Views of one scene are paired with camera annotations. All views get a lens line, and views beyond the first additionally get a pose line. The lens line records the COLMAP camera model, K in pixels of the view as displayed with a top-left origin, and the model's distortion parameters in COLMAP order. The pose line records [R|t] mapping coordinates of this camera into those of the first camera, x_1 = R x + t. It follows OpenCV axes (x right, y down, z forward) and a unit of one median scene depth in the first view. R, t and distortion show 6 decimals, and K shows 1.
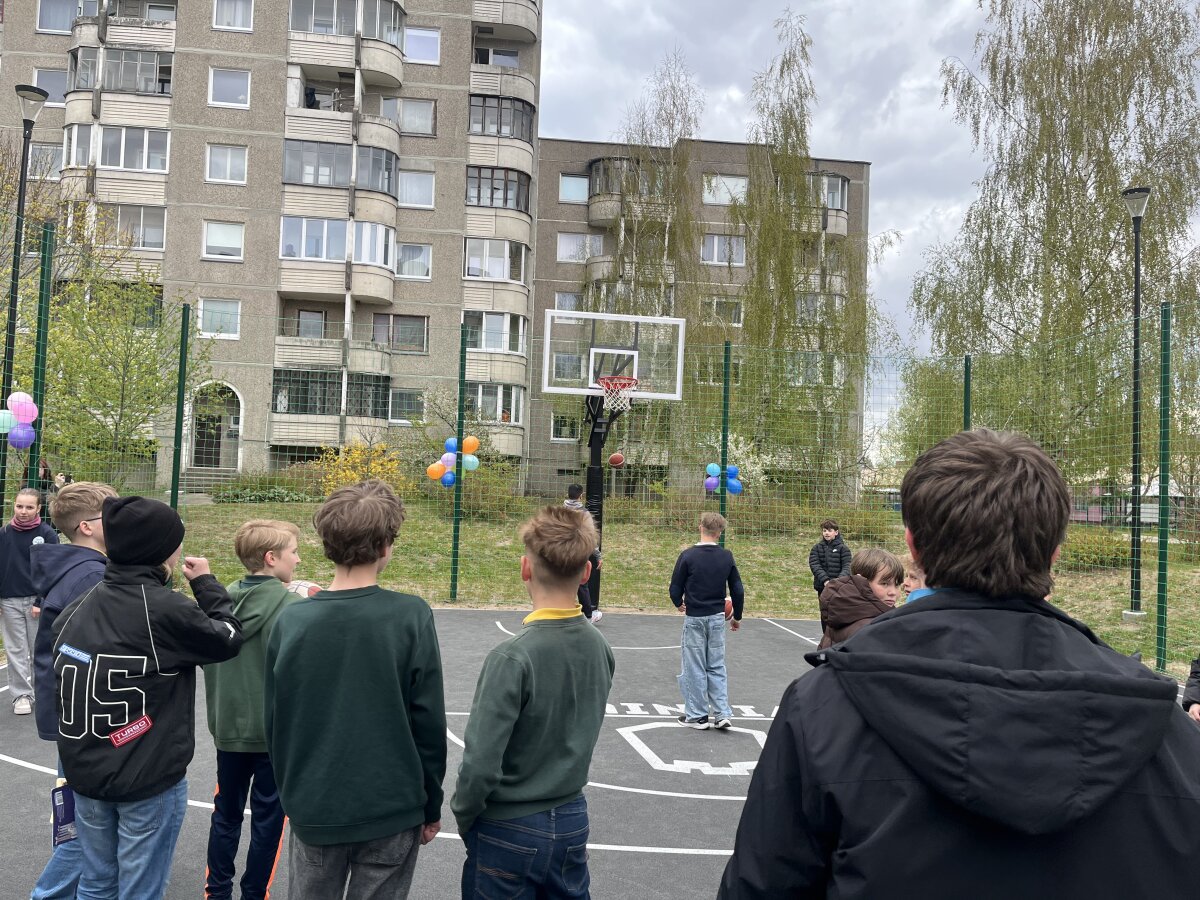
lens RADIAL K [[908.9, 0, 590.4], [0, 908.9, 453.3], [0, 0, 1]] dist [0.087819, -0.121878]
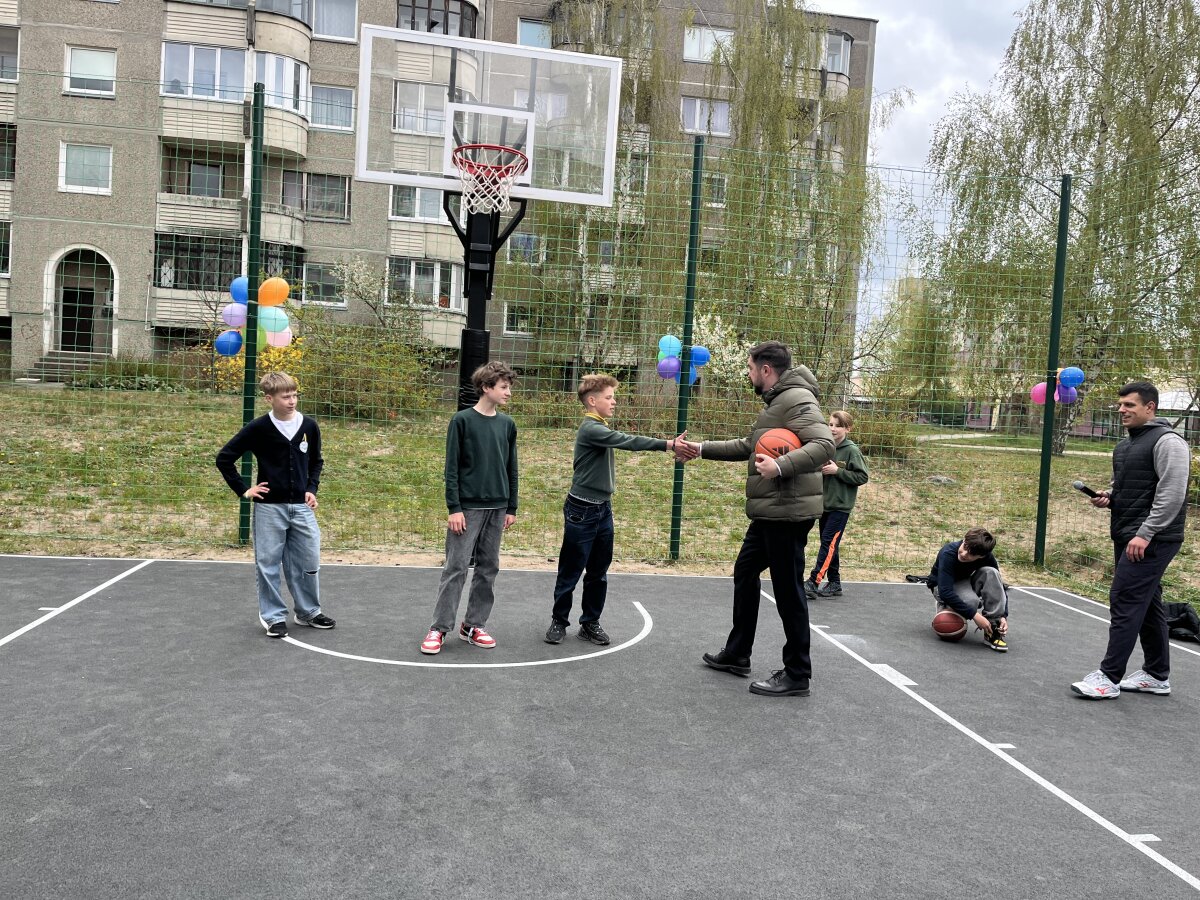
lens RADIAL K [[901.7, 0, 609.3], [0, 901.7, 437.4], [0, 0, 1]] dist [0.085453, -0.116269]
pose [[0.998865, 0.017742, 0.044206, 0.026851], [-0.021397, 0.996266, 0.083643, 0.012892], [-0.042557, -0.084494, 0.995515, 0.150599]]
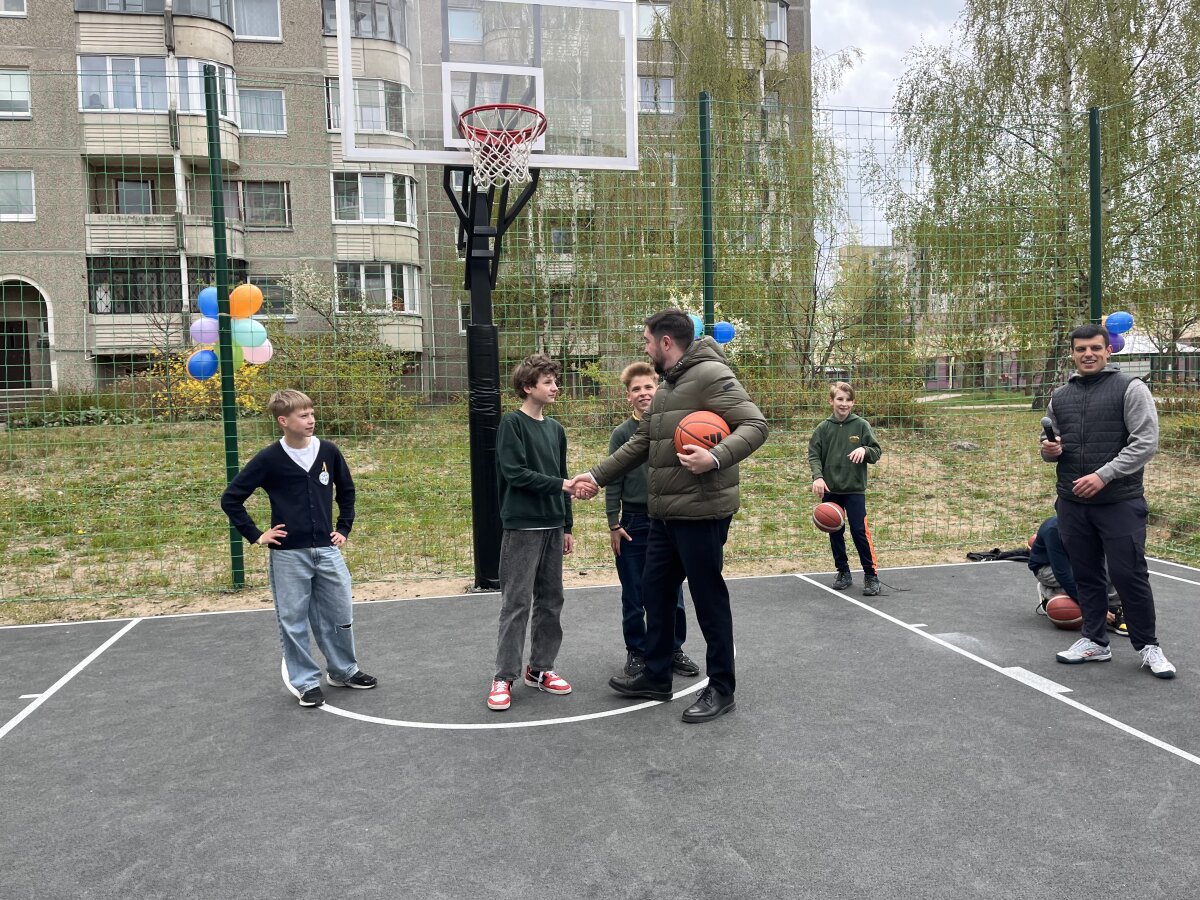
lens RADIAL K [[901.2, 0, 597.5], [0, 901.2, 437.6], [0, 0, 1]] dist [0.092410, -0.130054]
pose [[0.994130, -0.069634, 0.082802, 0.009610], [0.061709, 0.993592, 0.094698, 0.013110], [-0.088866, -0.089032, 0.992057, 0.176188]]
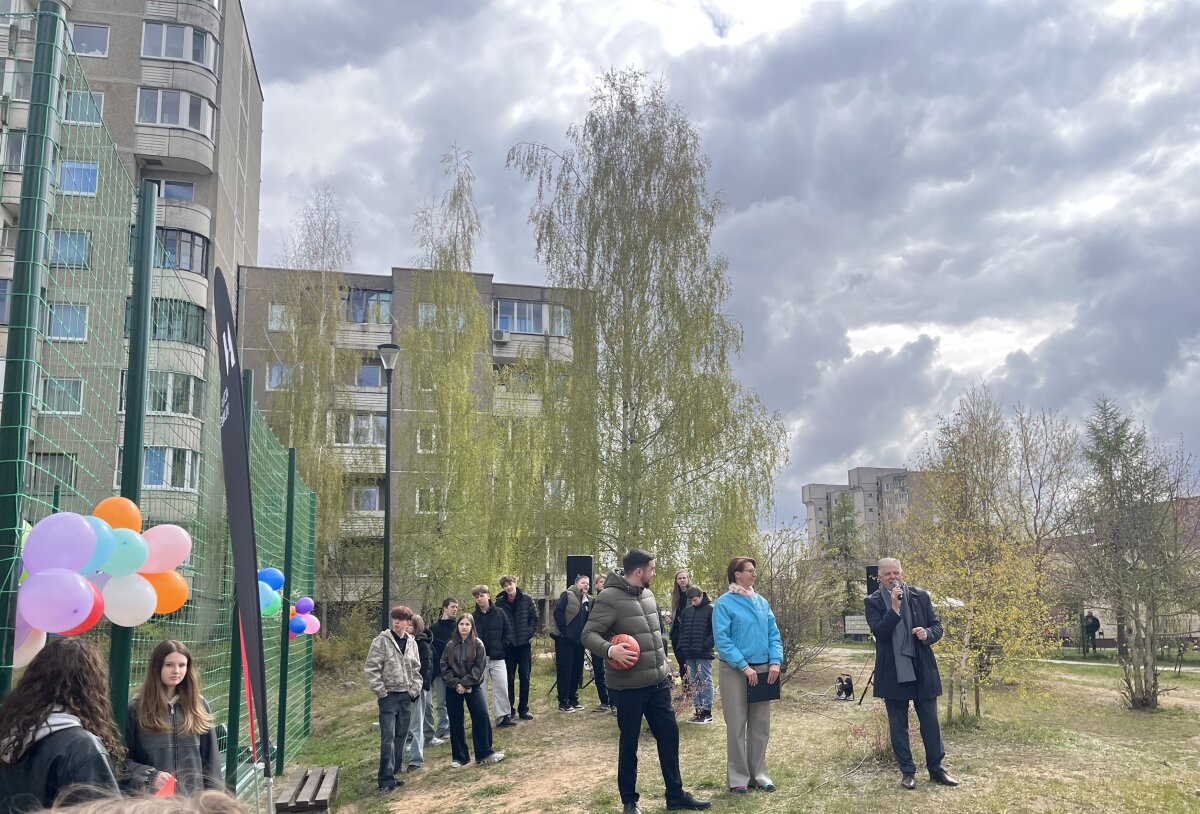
lens RADIAL K [[994.2, 0, 601.3], [0, 994.2, 465.9], [0, 0, 1]] dist [0.160687, -0.203283]
pose [[0.995155, -0.028907, 0.093969, 0.267197], [0.040084, 0.992045, -0.119331, 0.008288], [-0.089772, 0.122520, 0.988398, -0.079935]]
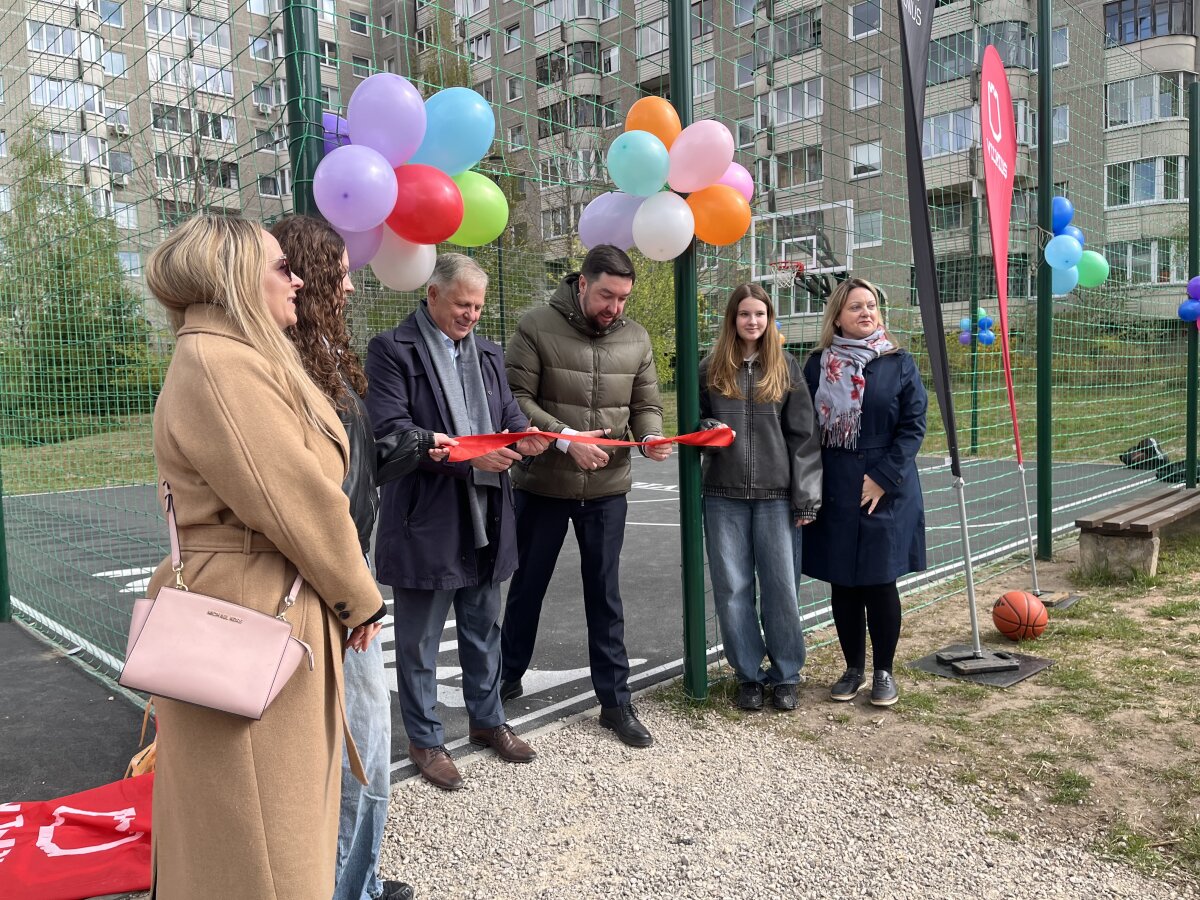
lens RADIAL K [[908.9, 0, 590.4], [0, 908.9, 453.3], [0, 0, 1]] dist [0.087819, -0.121878]
pose [[0.610915, 0.003362, -0.791689, 0.291177], [0.082352, 0.994296, 0.067770, 0.025092], [0.787401, -0.106599, 0.607154, 0.001456]]
